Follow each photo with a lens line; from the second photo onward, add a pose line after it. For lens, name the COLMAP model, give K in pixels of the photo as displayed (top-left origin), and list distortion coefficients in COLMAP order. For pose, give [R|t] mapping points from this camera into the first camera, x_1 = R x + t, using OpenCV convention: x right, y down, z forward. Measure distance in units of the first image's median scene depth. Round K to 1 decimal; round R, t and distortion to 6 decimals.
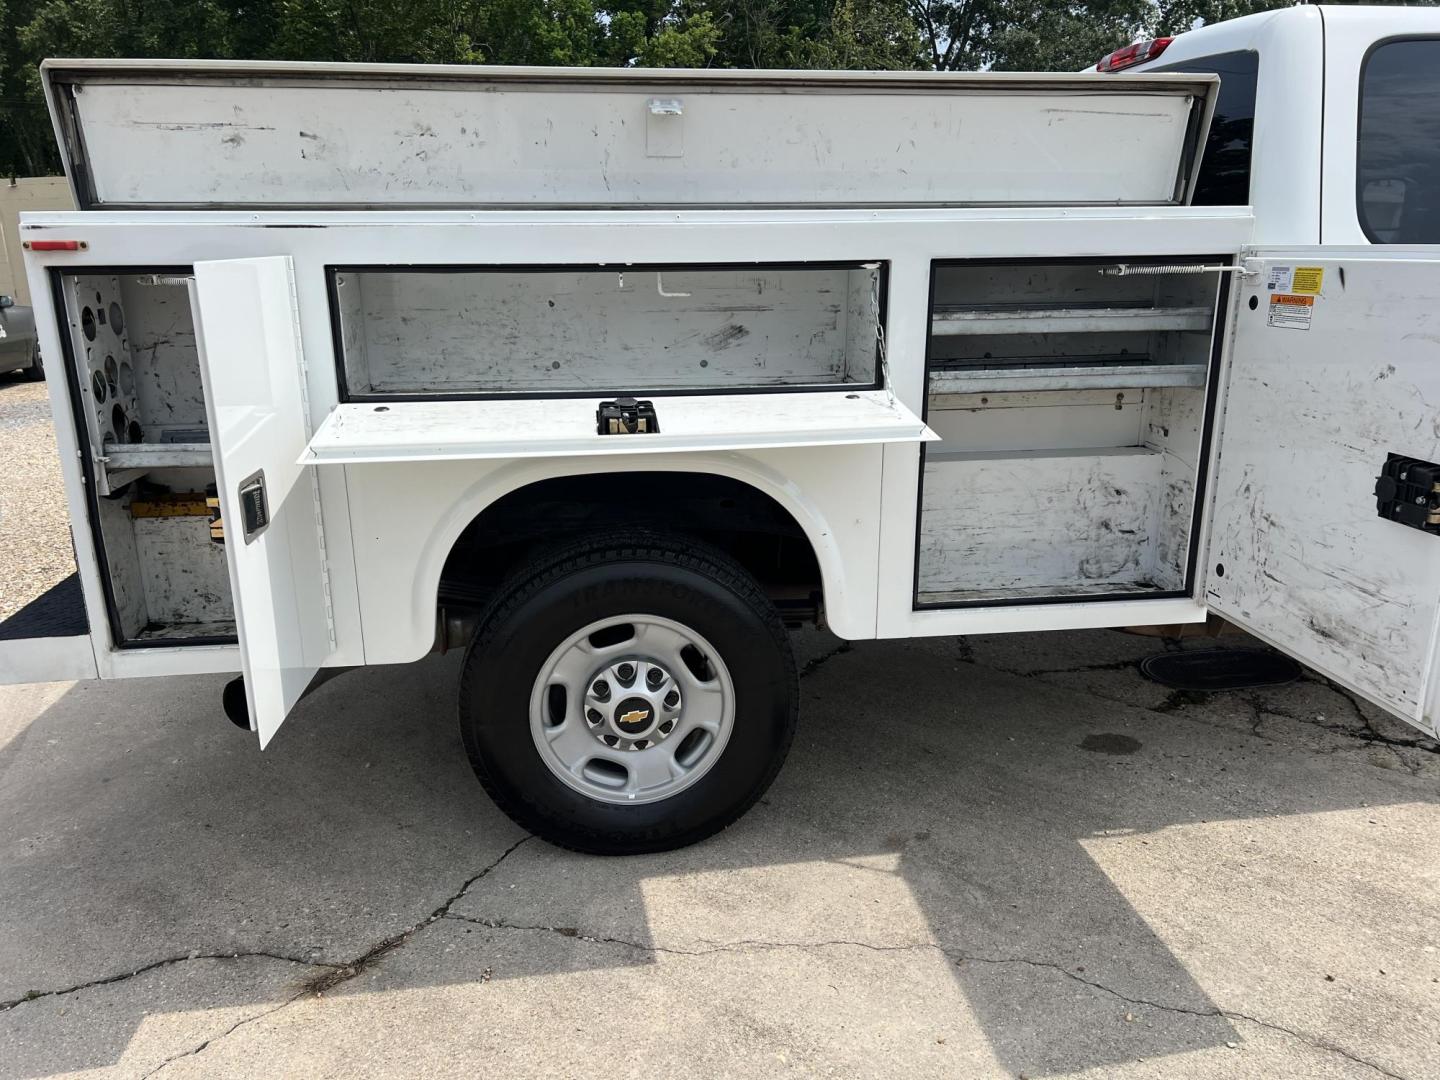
lens RADIAL K [[1078.1, 0, 720.0], [0, 1078.1, 540.0], [0, 0, 1]] dist [0.072260, -0.082600]
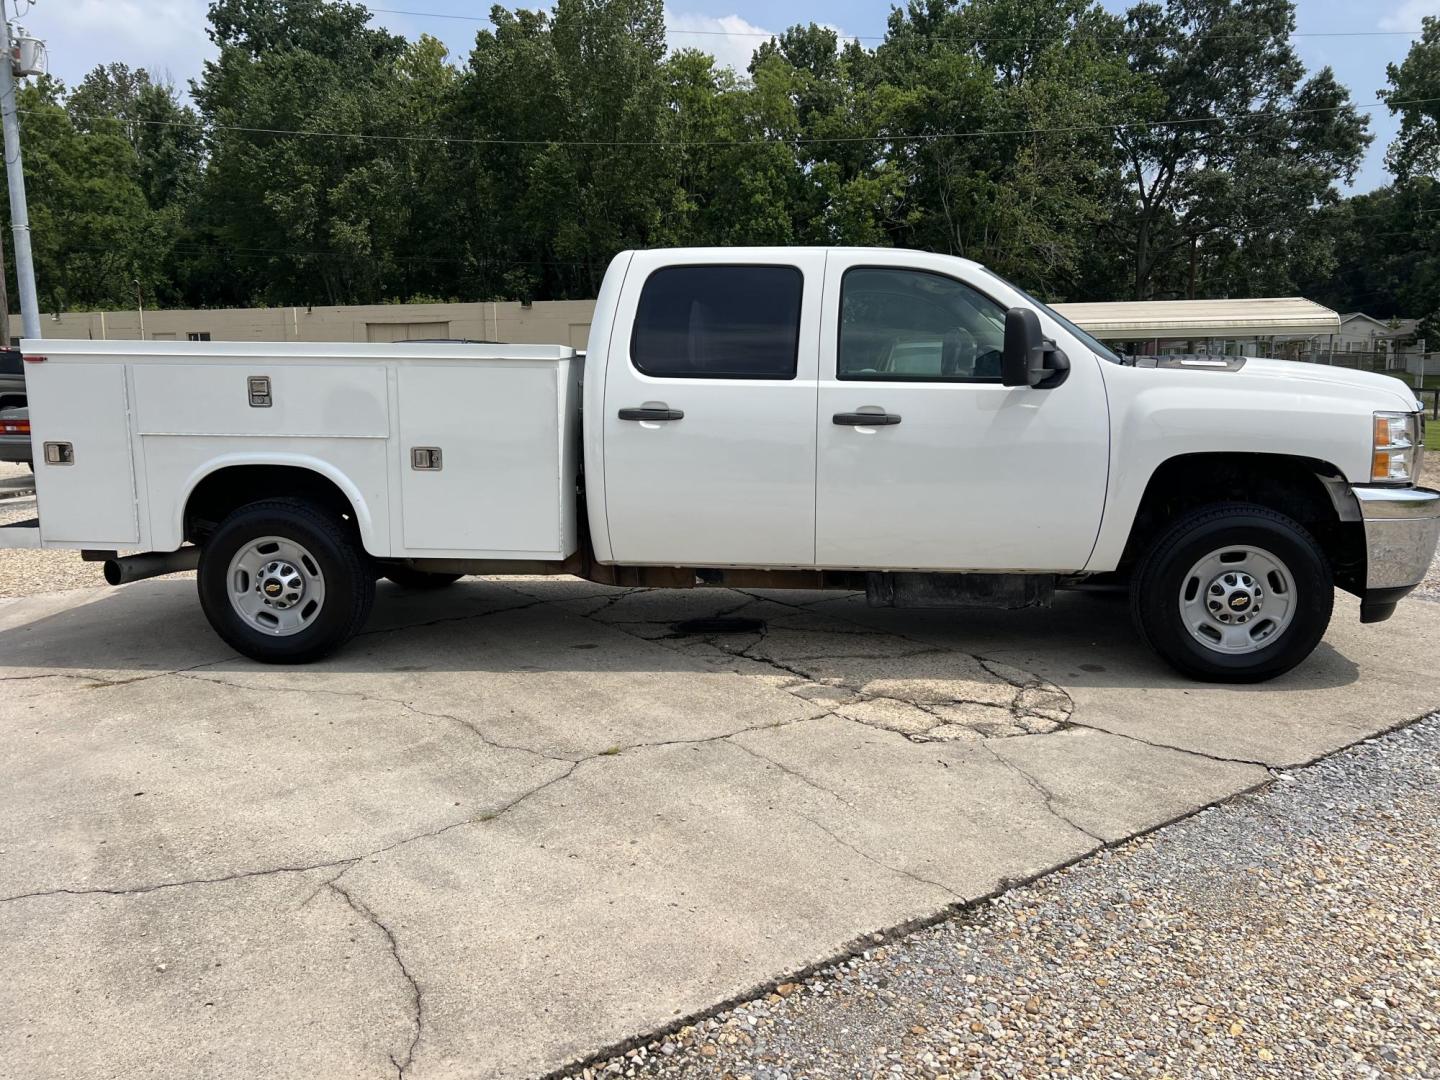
lens RADIAL K [[1047.4, 0, 720.0], [0, 1047.4, 540.0], [0, 0, 1]] dist [0.066091, -0.065359]
pose [[0.976265, 0.046908, -0.211436, 1.063534], [-0.067852, 0.993360, -0.092914, 0.184635], [0.205674, 0.105055, 0.972965, -0.709213]]
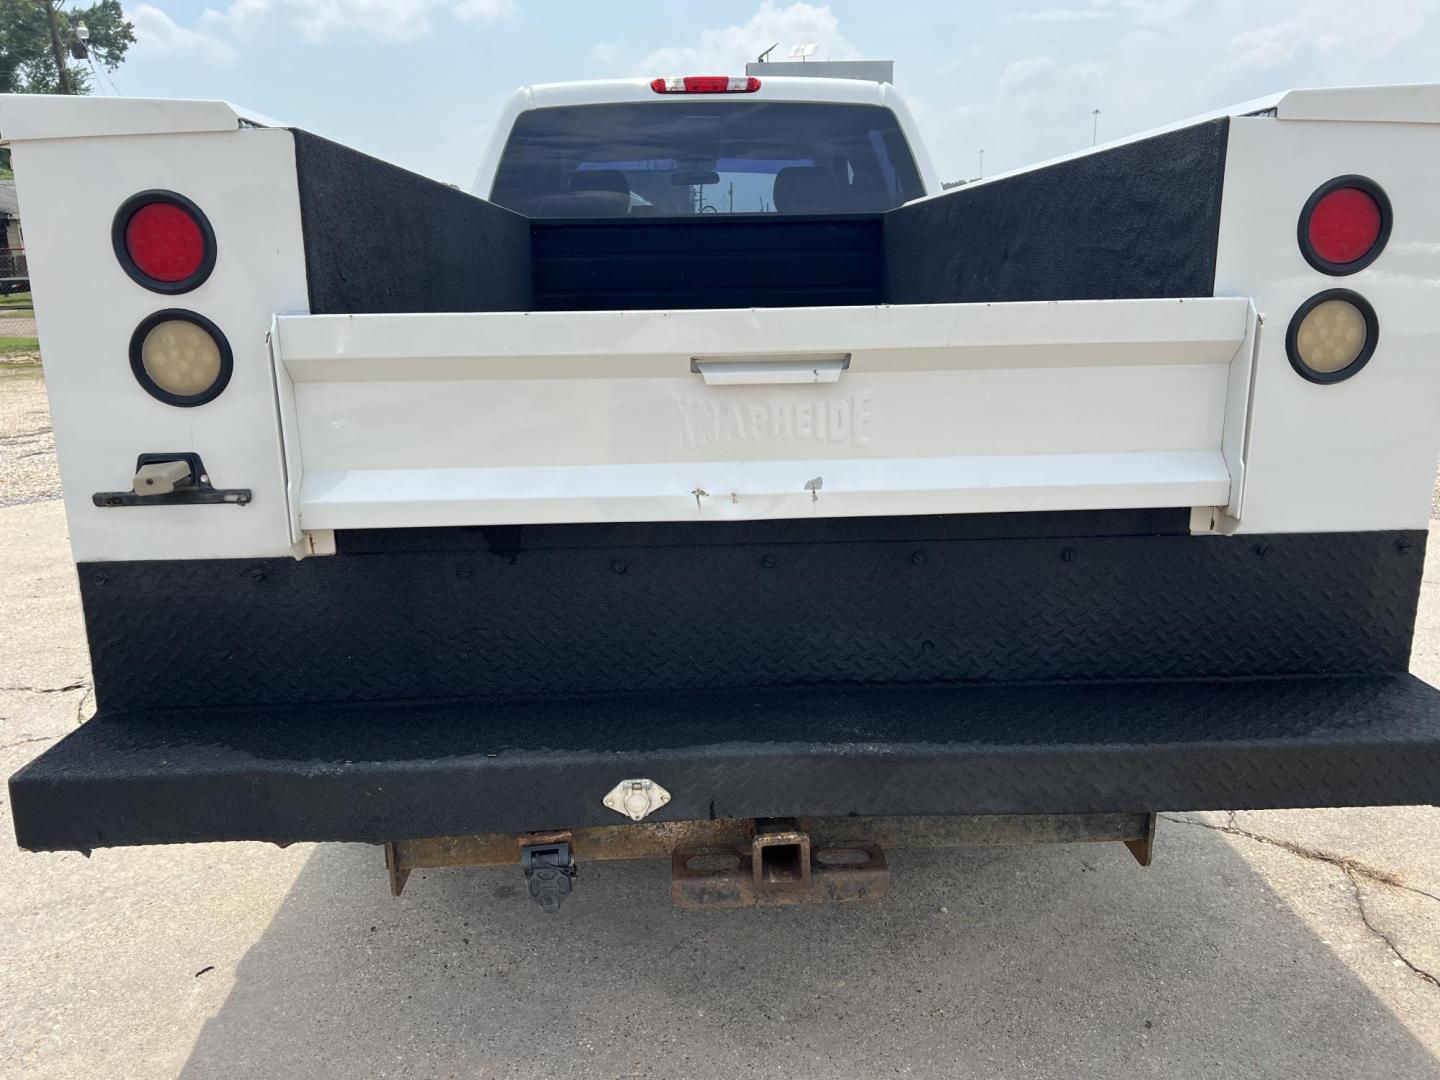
lens RADIAL K [[1072.6, 0, 726.7], [0, 1072.6, 535.5], [0, 0, 1]] dist [0.058843, -0.061430]
pose [[0.081937, -0.234966, 0.968544, -1.109578], [0.278120, 0.938596, 0.204172, -0.243407], [-0.957045, 0.252642, 0.142255, 1.113568]]
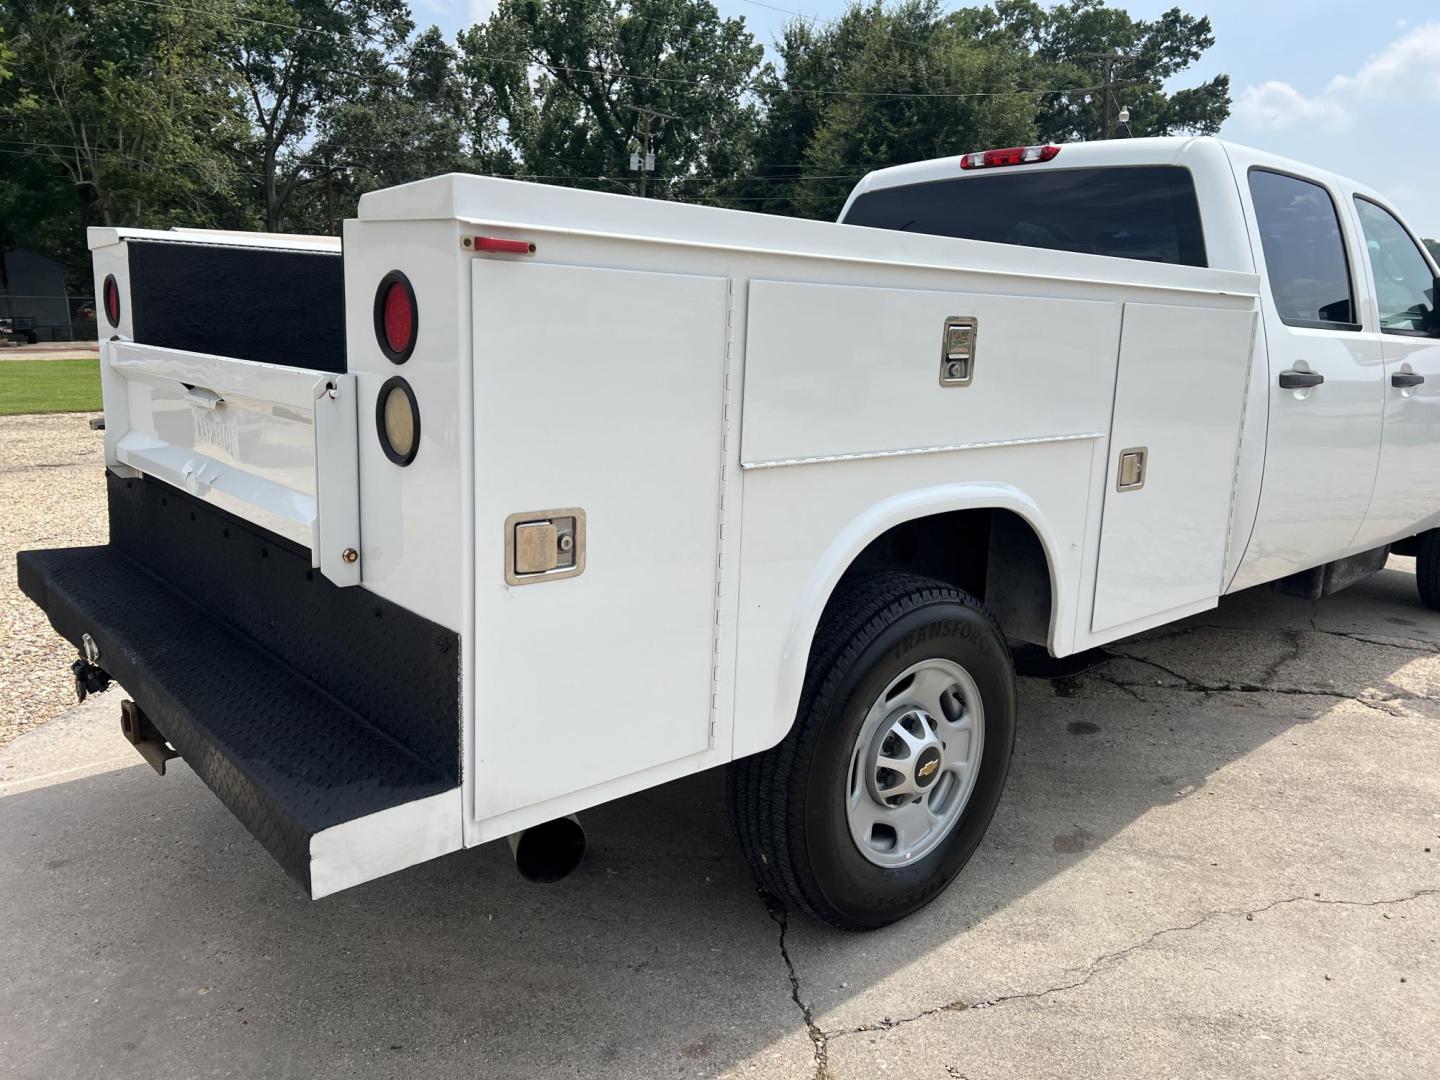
lens RADIAL K [[1072.6, 0, 726.7], [0, 1072.6, 535.5], [0, 0, 1]] dist [0.058843, -0.061430]
pose [[0.827578, -0.075396, 0.556264, -0.684383], [0.110895, 0.993369, -0.030342, -0.030501], [-0.550287, 0.086798, 0.830452, 0.260093]]
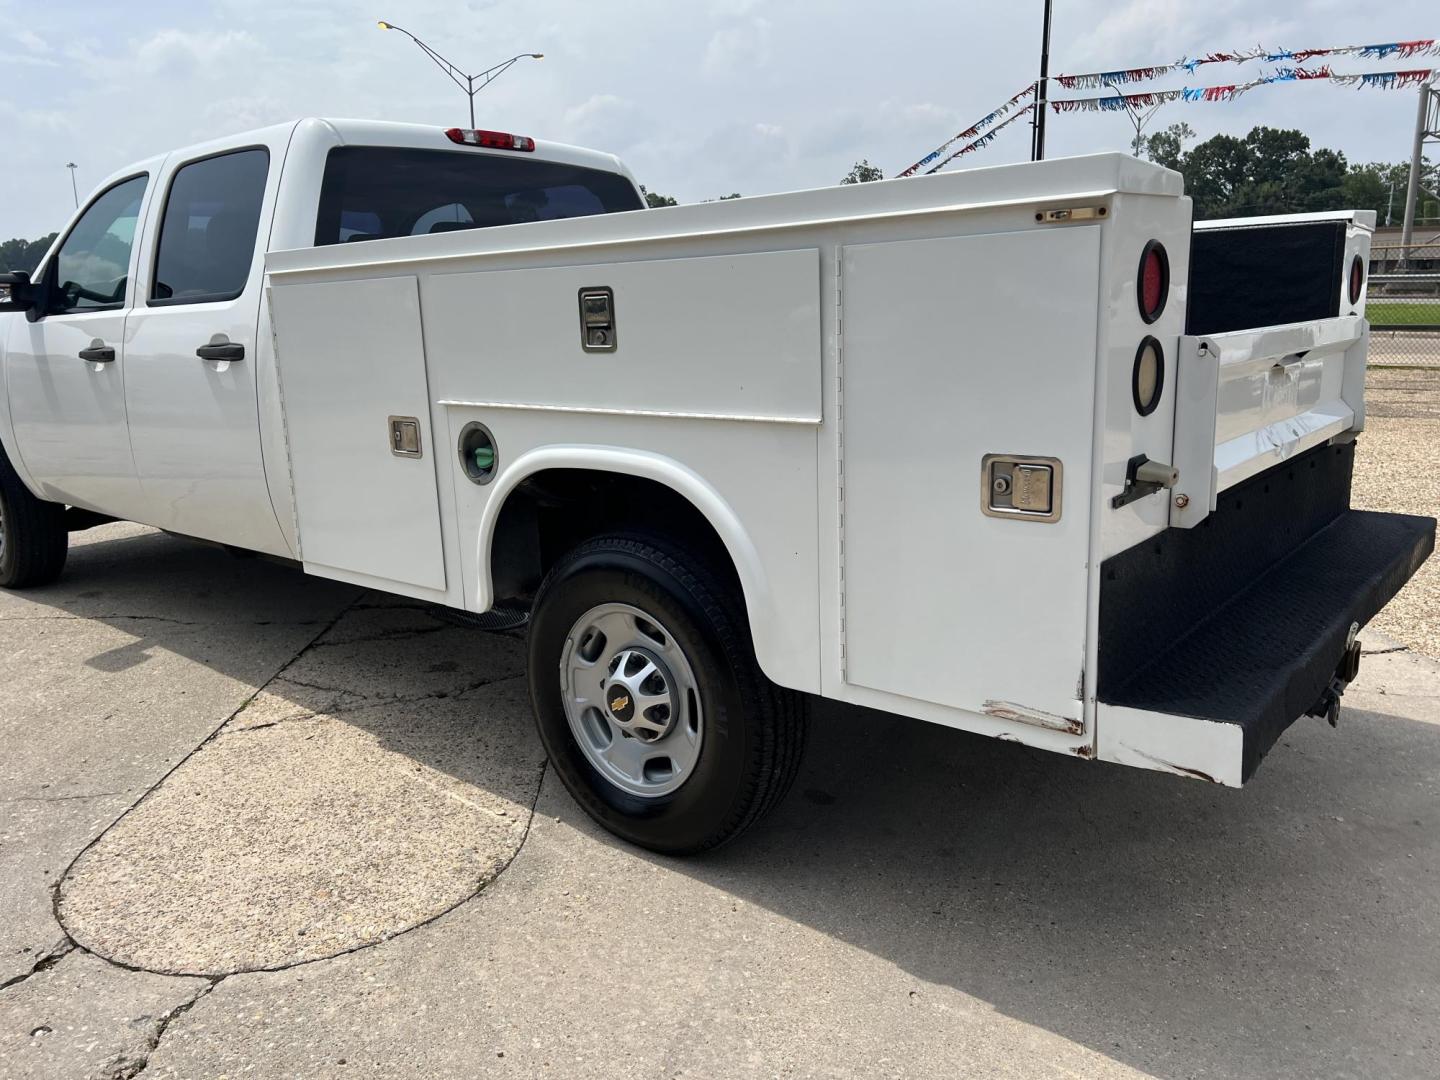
lens RADIAL K [[1072.6, 0, 726.7], [0, 1072.6, 535.5], [0, 0, 1]] dist [0.058843, -0.061430]
pose [[-0.681323, -0.126096, 0.721040, -0.893370], [0.223540, 0.902149, 0.368995, -0.512308], [-0.697014, 0.412586, -0.586467, 2.061832]]
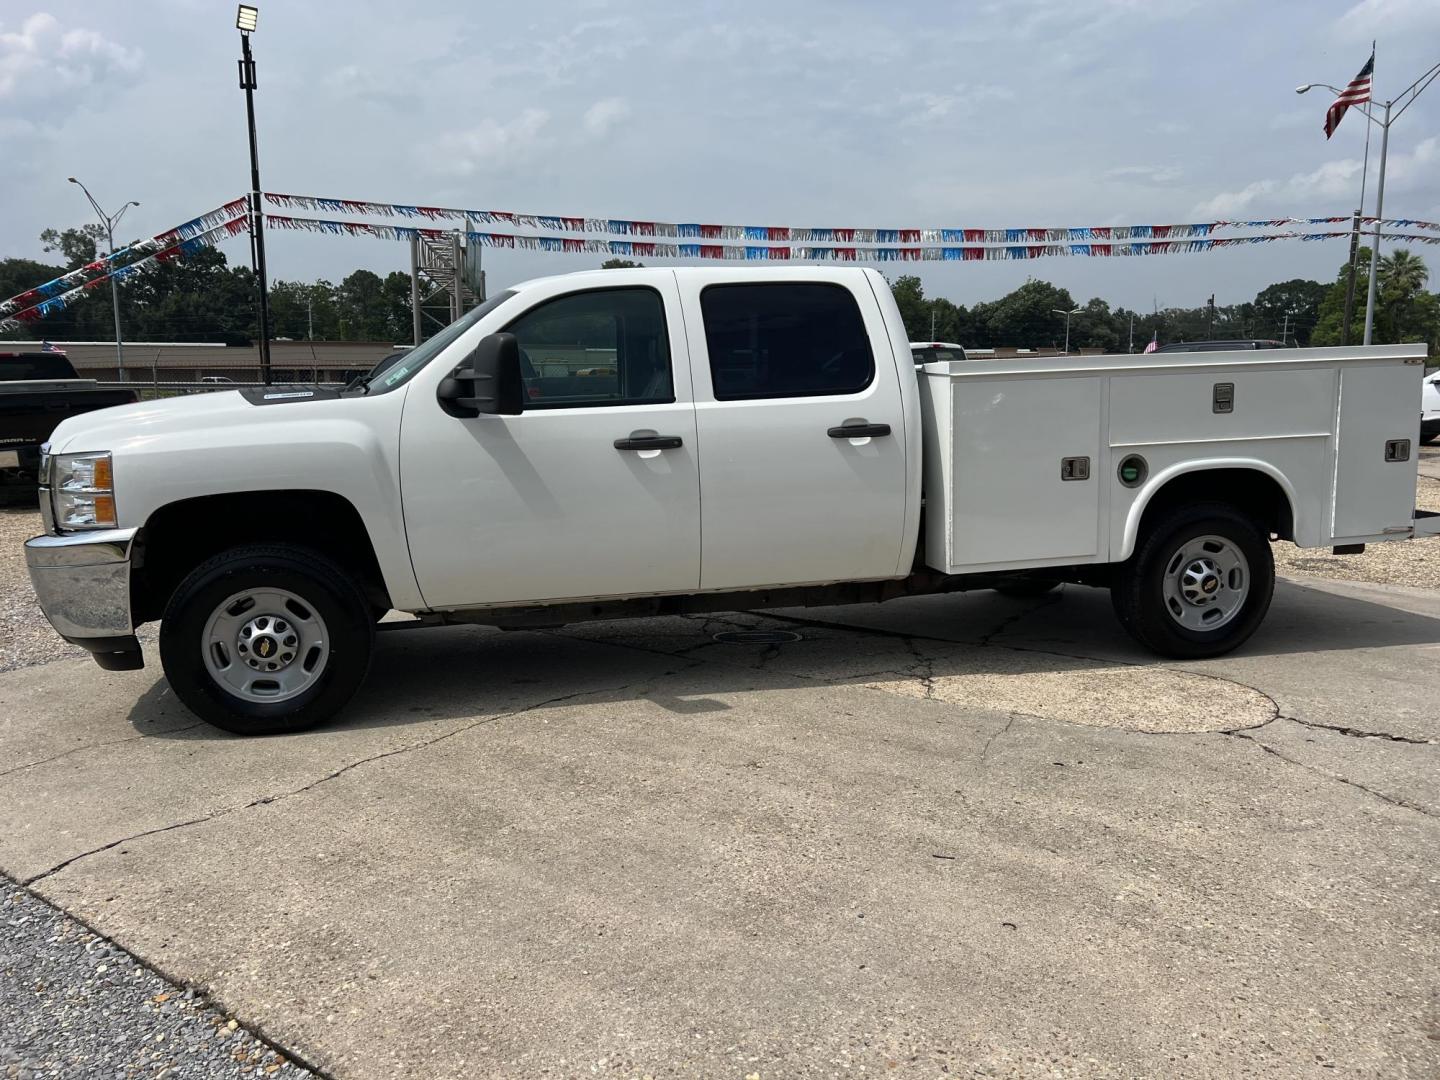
lens RADIAL K [[1062.0, 0, 709.0], [0, 1062.0, 572.6], [0, 0, 1]] dist [0.043796, -0.001082]
pose [[-0.996591, 0.048263, -0.066909, 0.871825], [0.014997, 0.903495, 0.428336, -0.912772], [0.081125, 0.425872, -0.901139, 3.297581]]
